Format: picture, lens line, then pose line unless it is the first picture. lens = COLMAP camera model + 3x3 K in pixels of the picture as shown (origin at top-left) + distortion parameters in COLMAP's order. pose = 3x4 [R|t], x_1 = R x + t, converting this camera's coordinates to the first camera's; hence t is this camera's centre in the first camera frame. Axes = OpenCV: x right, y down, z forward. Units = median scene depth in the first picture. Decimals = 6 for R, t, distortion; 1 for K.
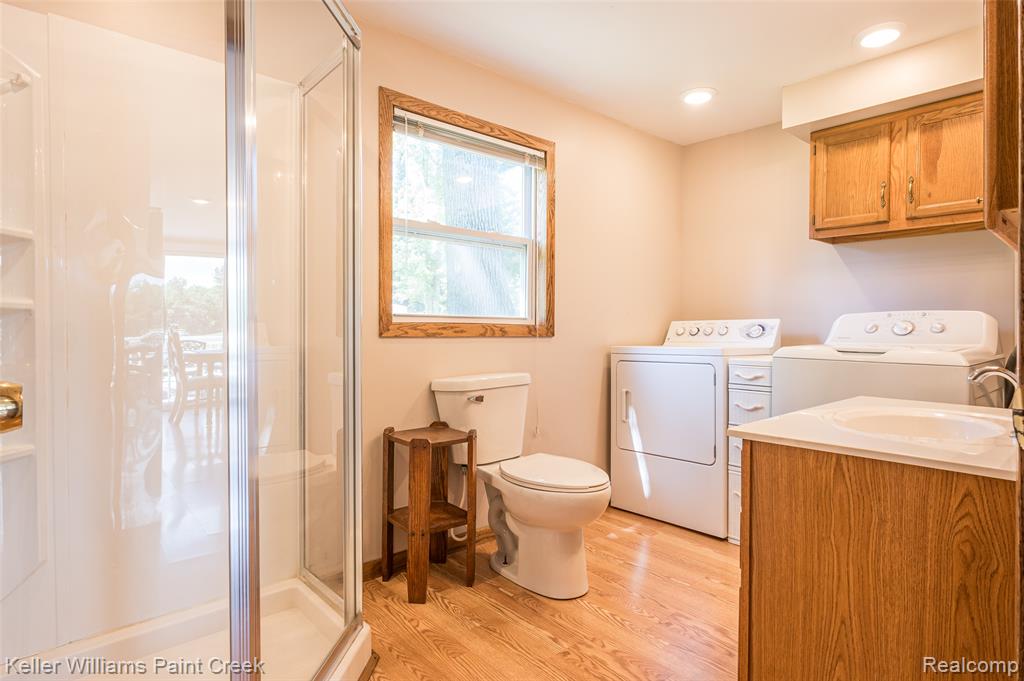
lens RADIAL K [[555.7, 0, 509.0], [0, 555.7, 336.7], [0, 0, 1]] dist [-0.003425, 0.000084]
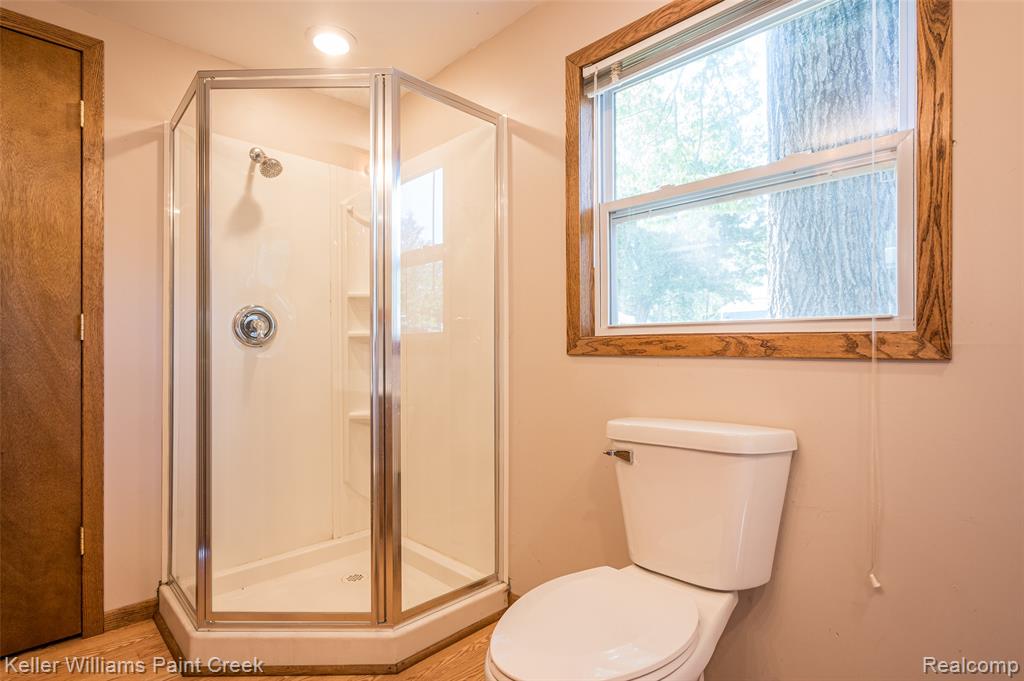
lens RADIAL K [[508.4, 0, 512.1], [0, 508.4, 347.4], [0, 0, 1]] dist [-0.001254, 0.001701]
pose [[0.060191, -0.003273, -0.998182, 0.477838], [-0.008964, 0.999953, -0.003819, -0.005865], [0.998147, 0.009177, 0.060159, 0.787217]]
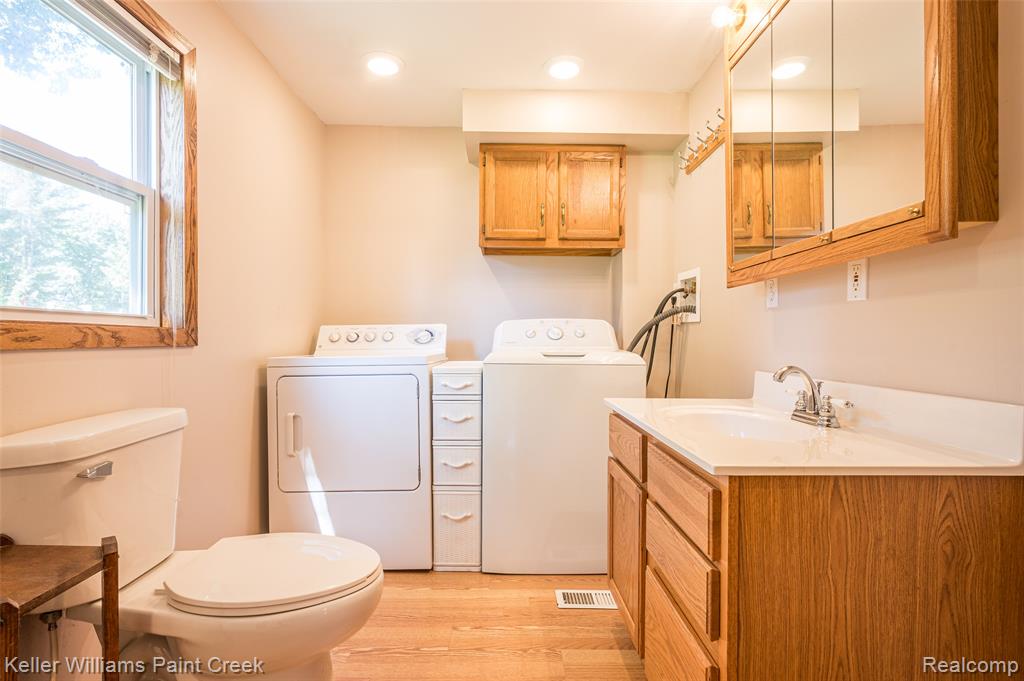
lens RADIAL K [[508.4, 0, 512.6], [0, 508.4, 341.1], [0, 0, 1]] dist [-0.001254, 0.001701]
pose [[0.646892, -0.009830, 0.762518, -0.154839], [0.011204, 0.999931, 0.003386, -0.004314], [-0.762499, 0.006353, 0.646958, 0.385415]]
